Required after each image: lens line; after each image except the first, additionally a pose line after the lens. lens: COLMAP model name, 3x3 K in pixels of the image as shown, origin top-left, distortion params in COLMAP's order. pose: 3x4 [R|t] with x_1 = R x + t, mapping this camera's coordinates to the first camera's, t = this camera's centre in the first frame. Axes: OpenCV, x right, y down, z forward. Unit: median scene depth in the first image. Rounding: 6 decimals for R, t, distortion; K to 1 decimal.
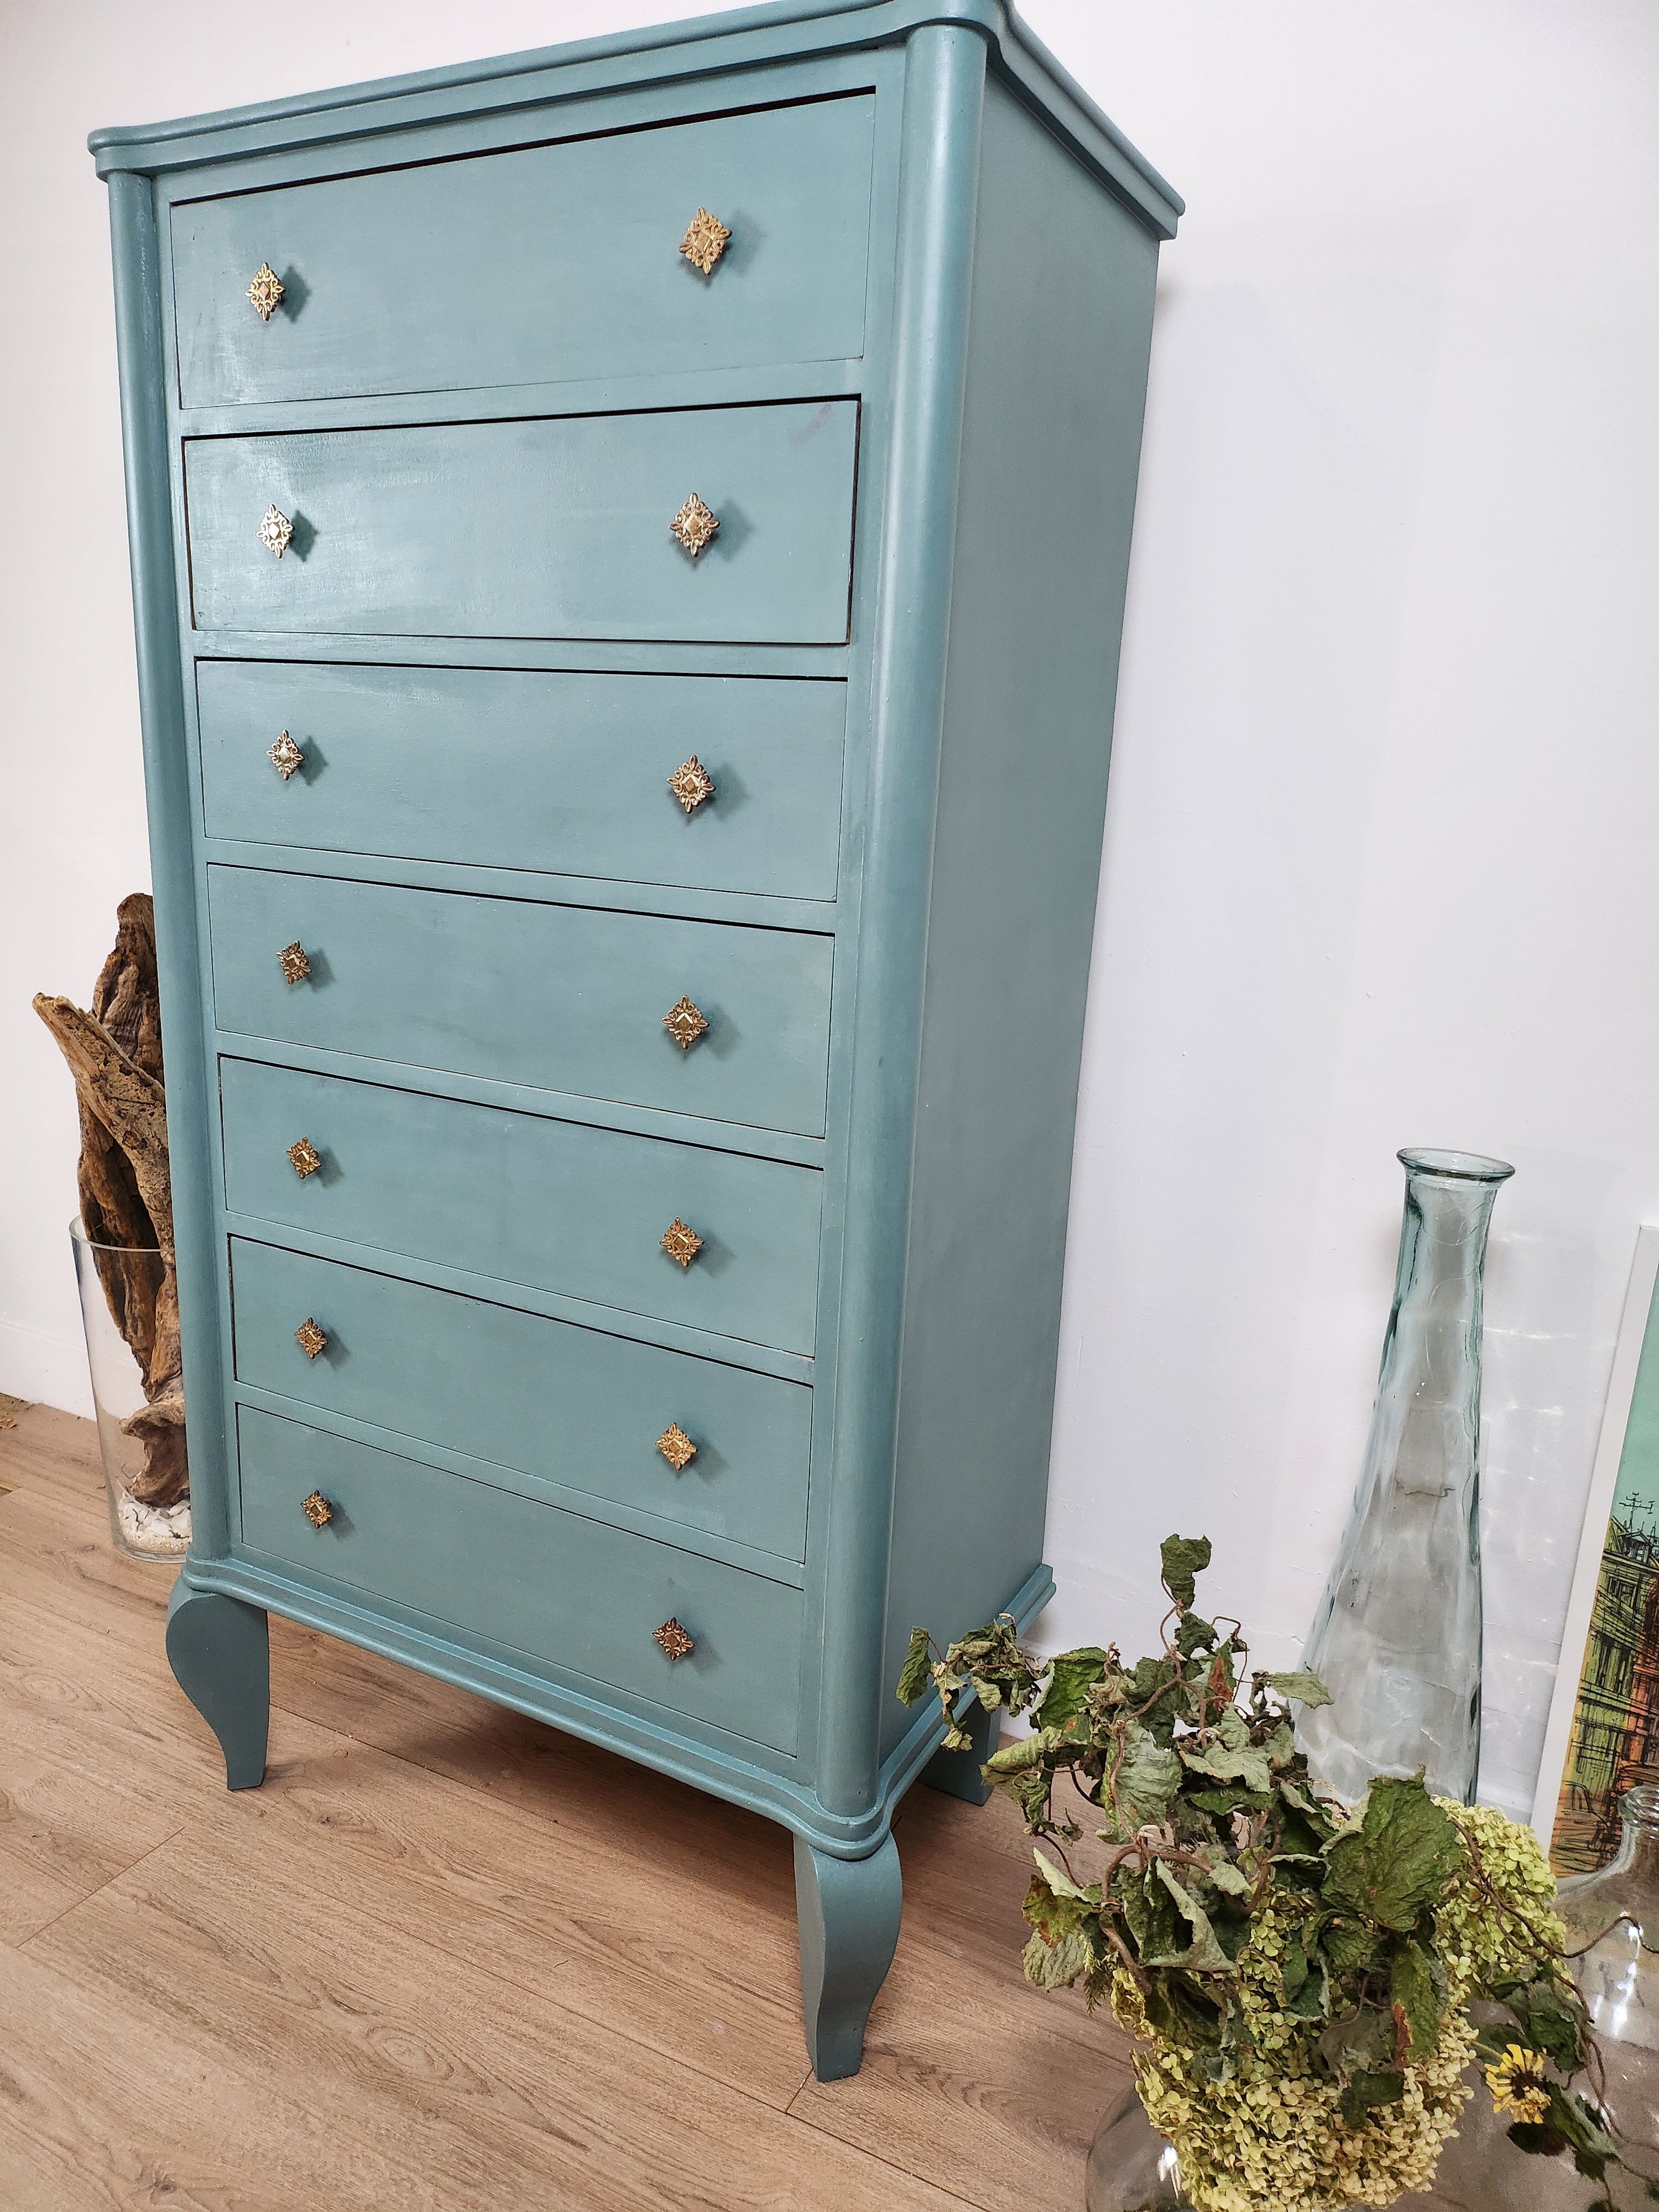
lens RADIAL K [[1554.1, 0, 796.5], [0, 1554.1, 1123.2], [0, 0, 1]] dist [0.076238, -0.080873]
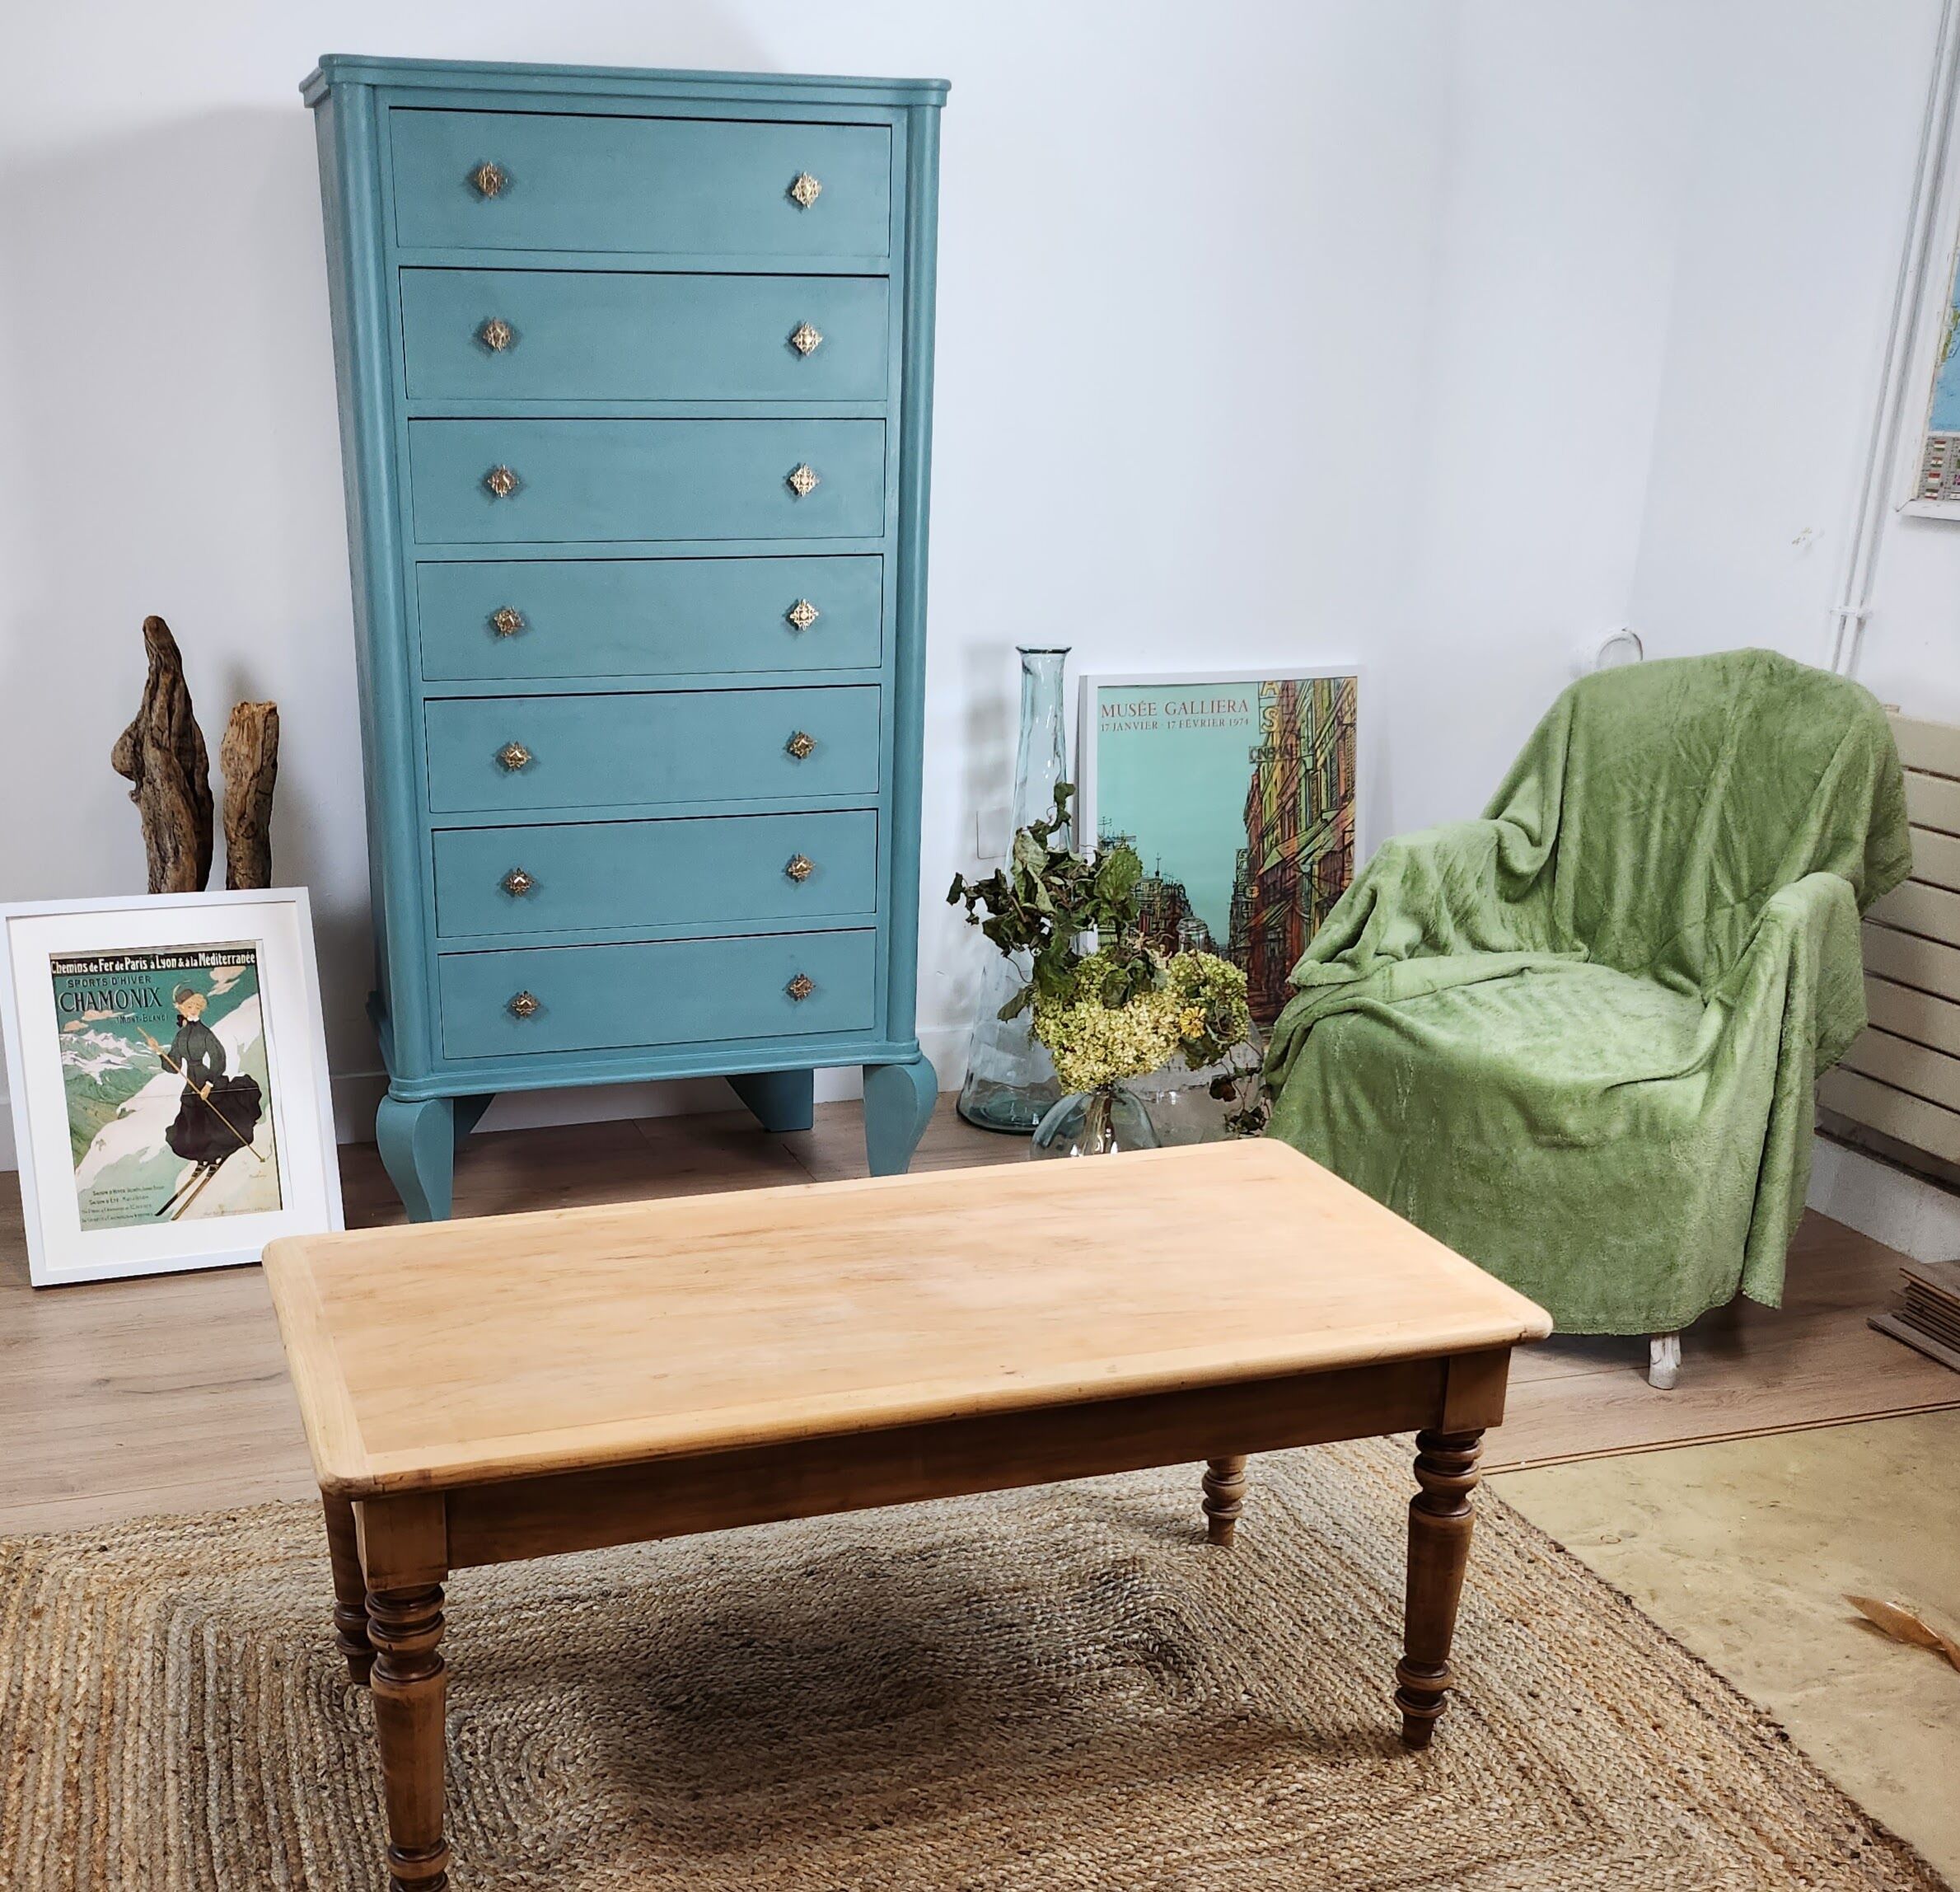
lens RADIAL K [[2313.2, 0, 838.7], [0, 2313.2, 1206.8], [0, 0, 1]] dist [0.061558, -0.024451]
pose [[0.704801, -0.290687, 0.647114, -1.777357], [0.192057, 0.956314, 0.220404, 0.004836], [-0.682913, -0.031058, 0.729839, -0.912474]]
